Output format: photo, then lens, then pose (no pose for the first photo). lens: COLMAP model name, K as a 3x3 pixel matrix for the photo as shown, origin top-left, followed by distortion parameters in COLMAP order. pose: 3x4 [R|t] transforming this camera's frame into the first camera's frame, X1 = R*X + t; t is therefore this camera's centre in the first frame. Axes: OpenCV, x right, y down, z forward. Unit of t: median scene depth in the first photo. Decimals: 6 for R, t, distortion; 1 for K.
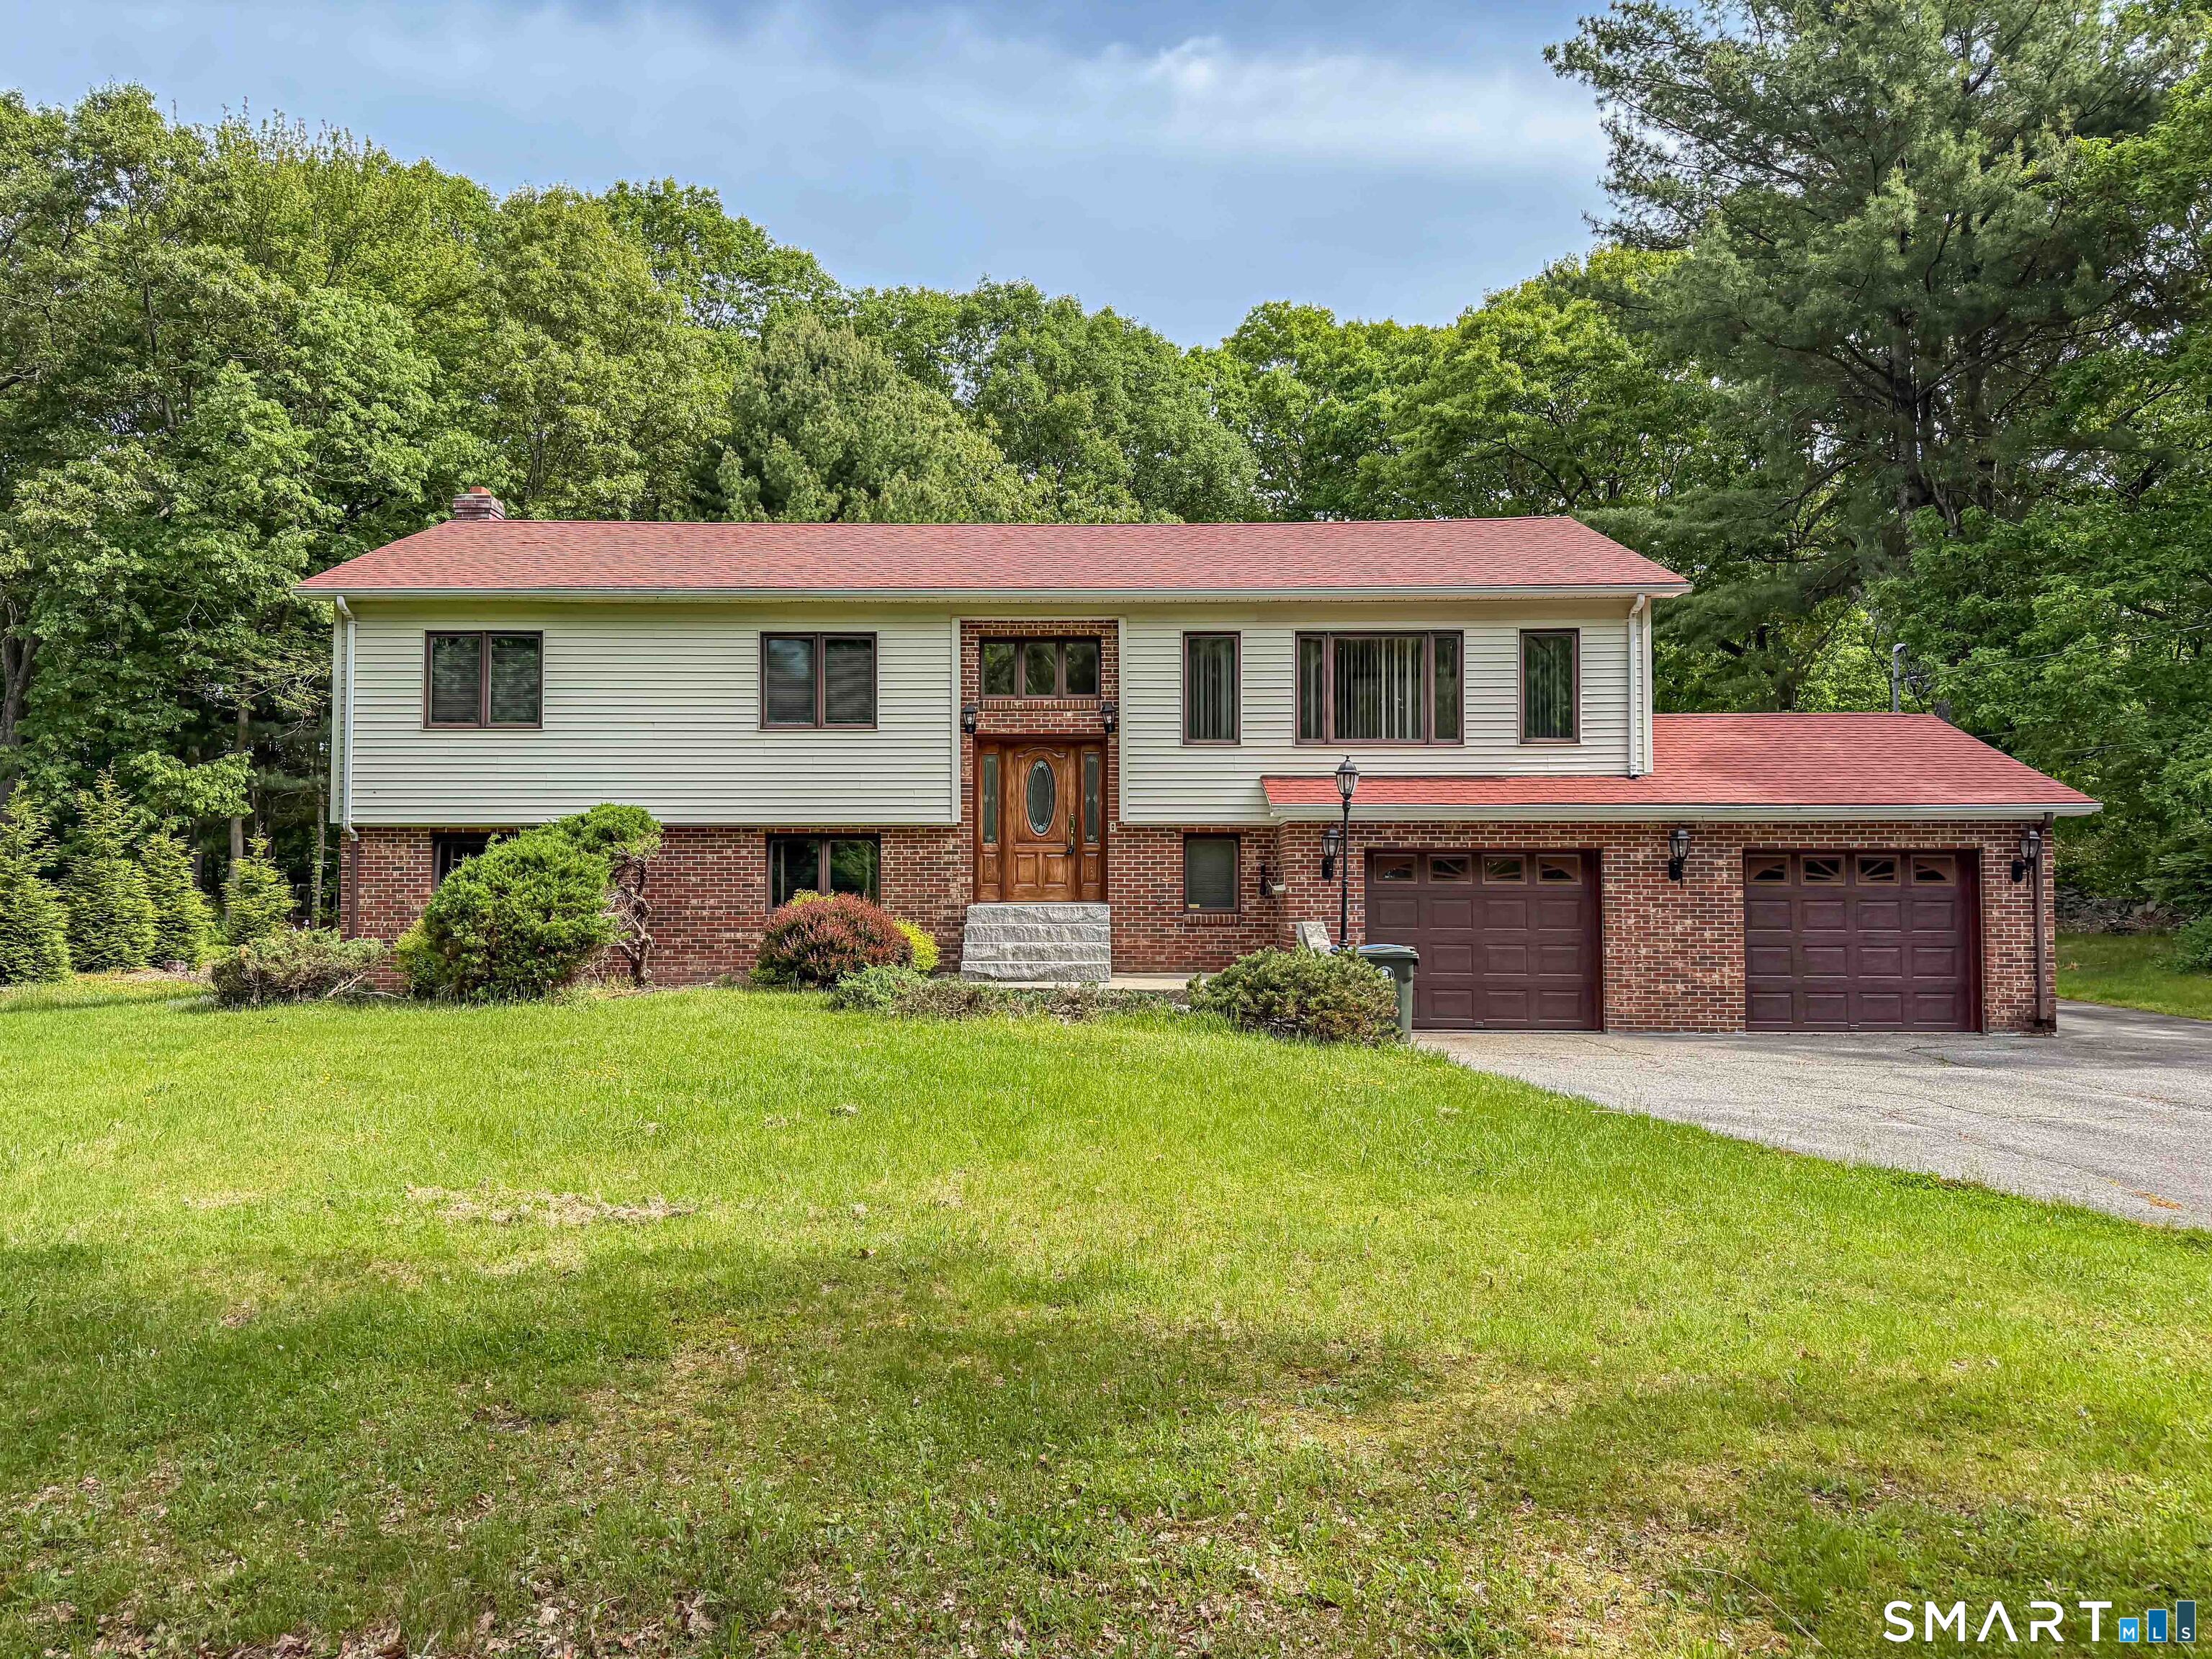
lens RADIAL K [[1551.5, 0, 1102.3], [0, 1551.5, 801.9], [0, 0, 1]] dist [0.074368, -0.090897]
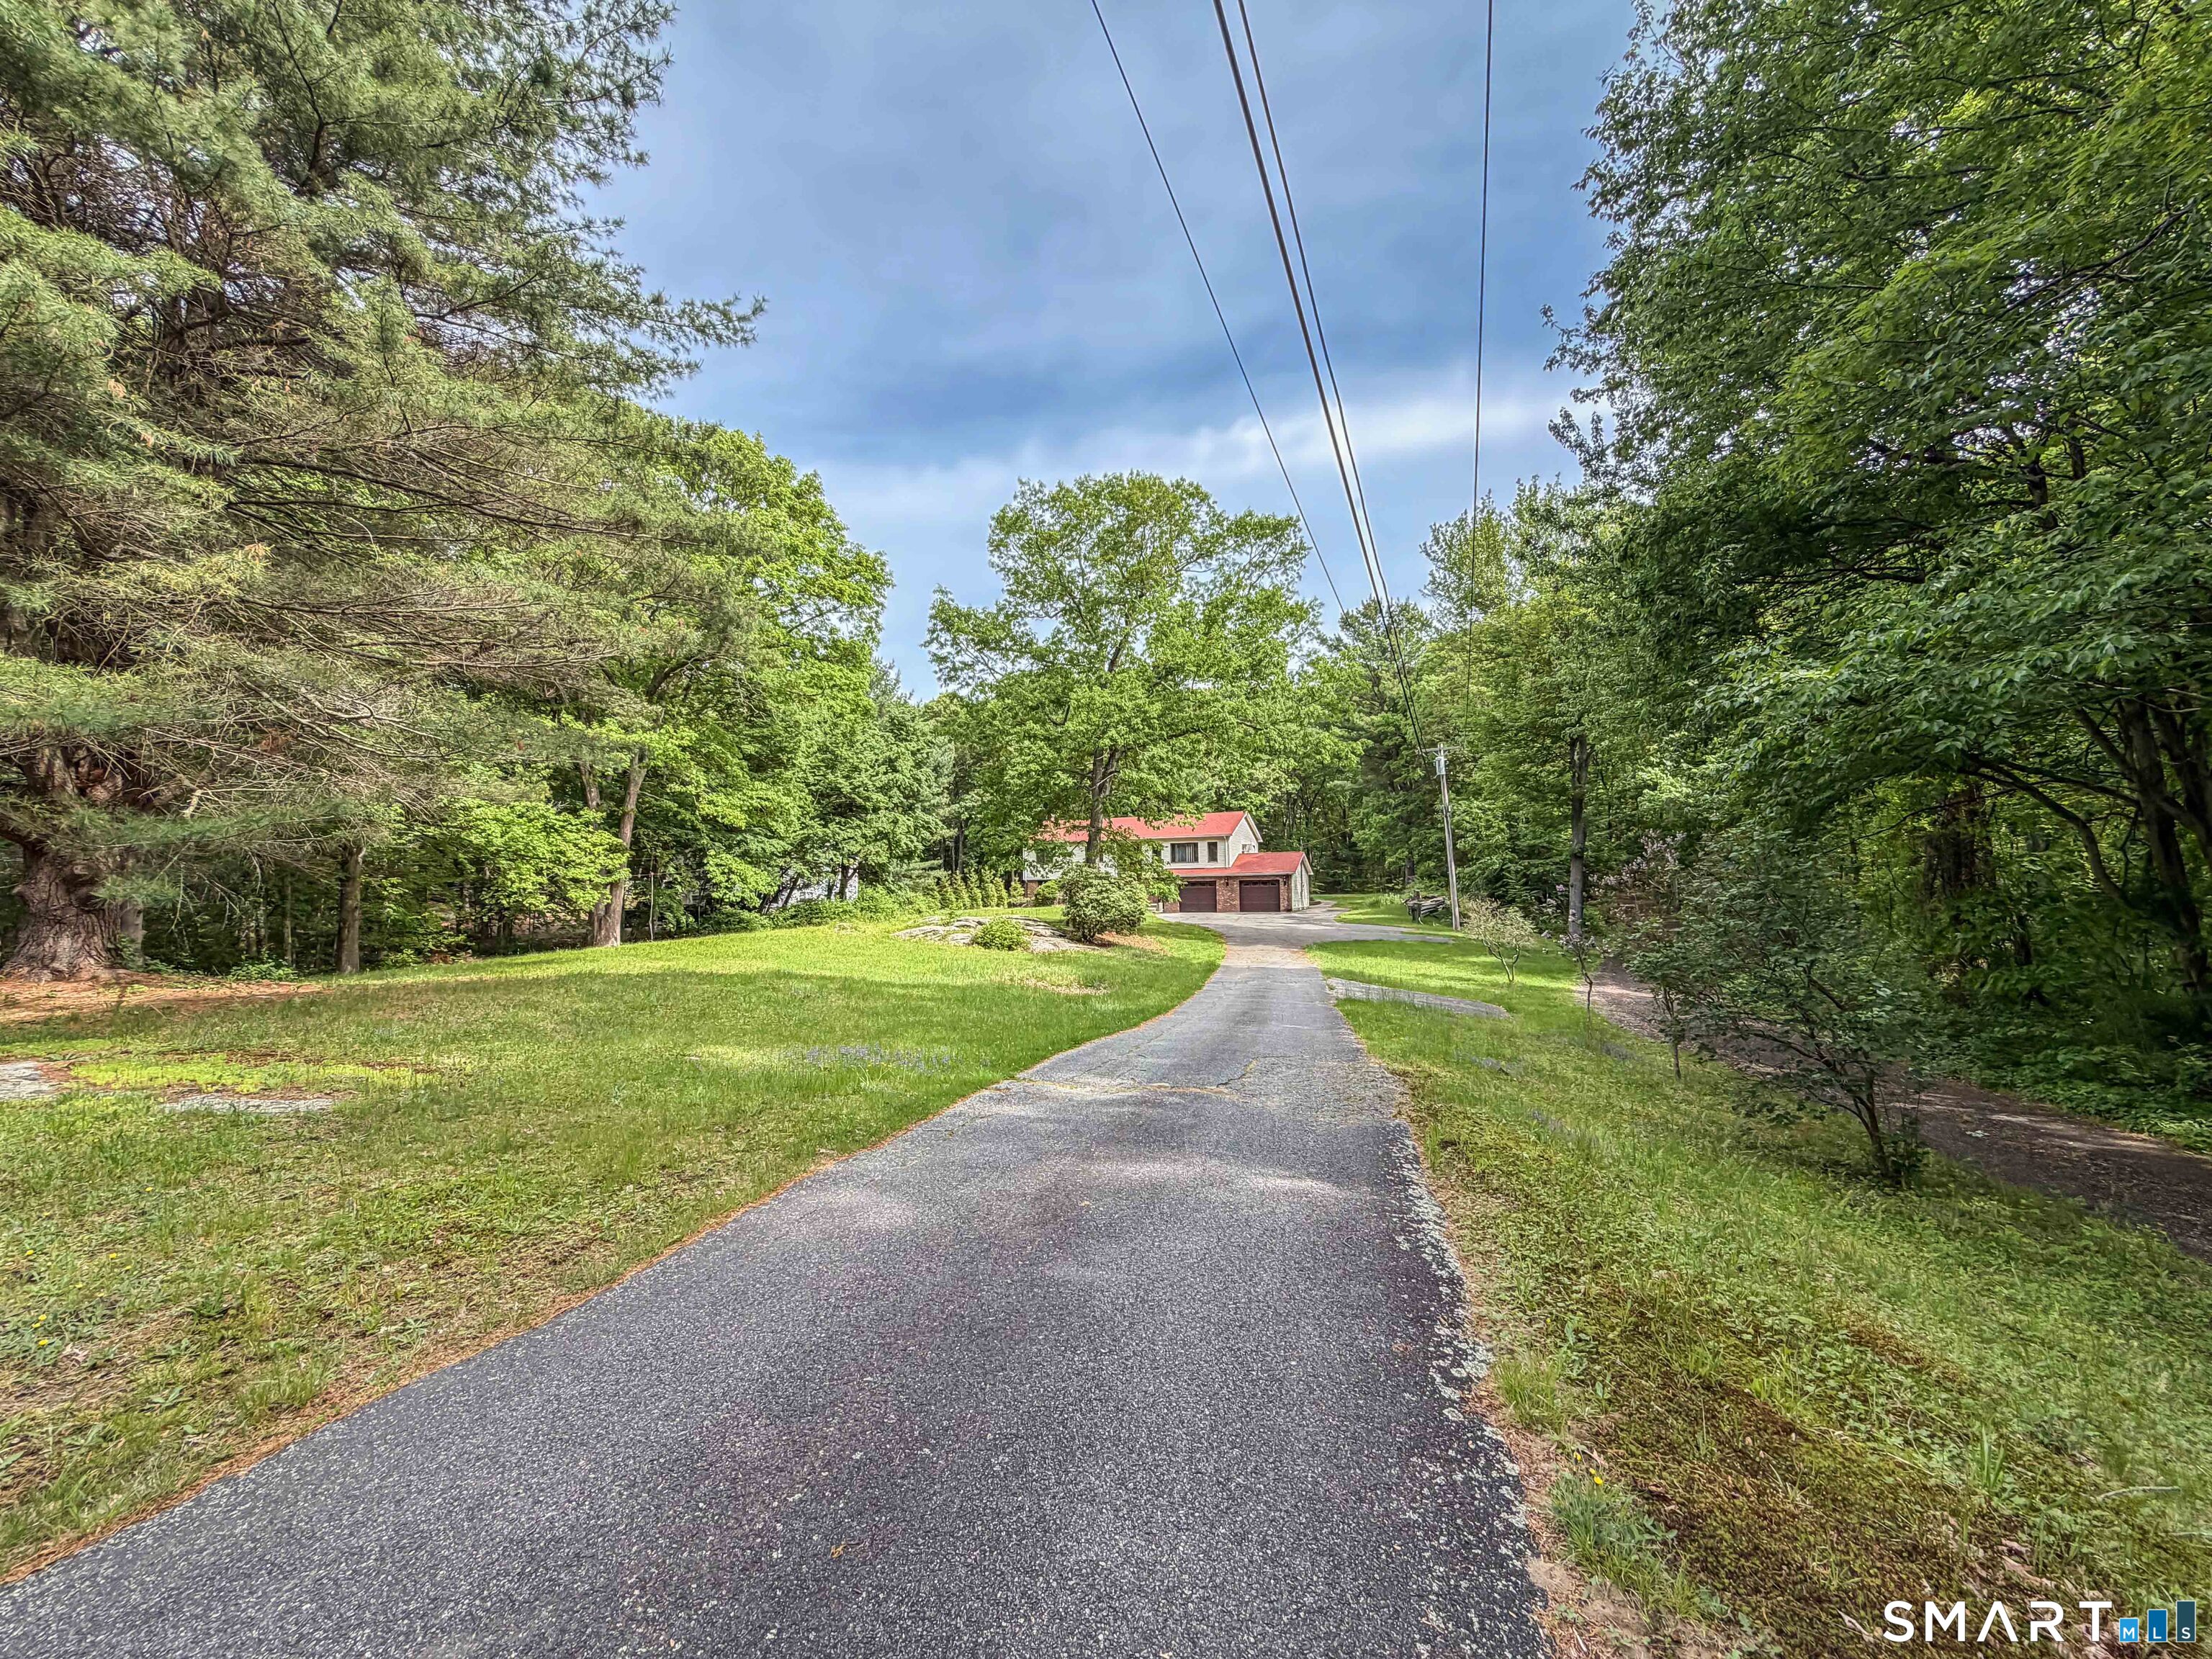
lens RADIAL K [[827.4, 0, 1097.7], [0, 827.4, 845.8], [0, 0, 1]] dist [-0.000471, -0.000348]
pose [[0.914604, -0.031567, -0.403117, 1.166681], [0.038299, 0.999229, 0.008646, -0.144383], [0.402533, -0.023346, 0.915108, -1.991612]]
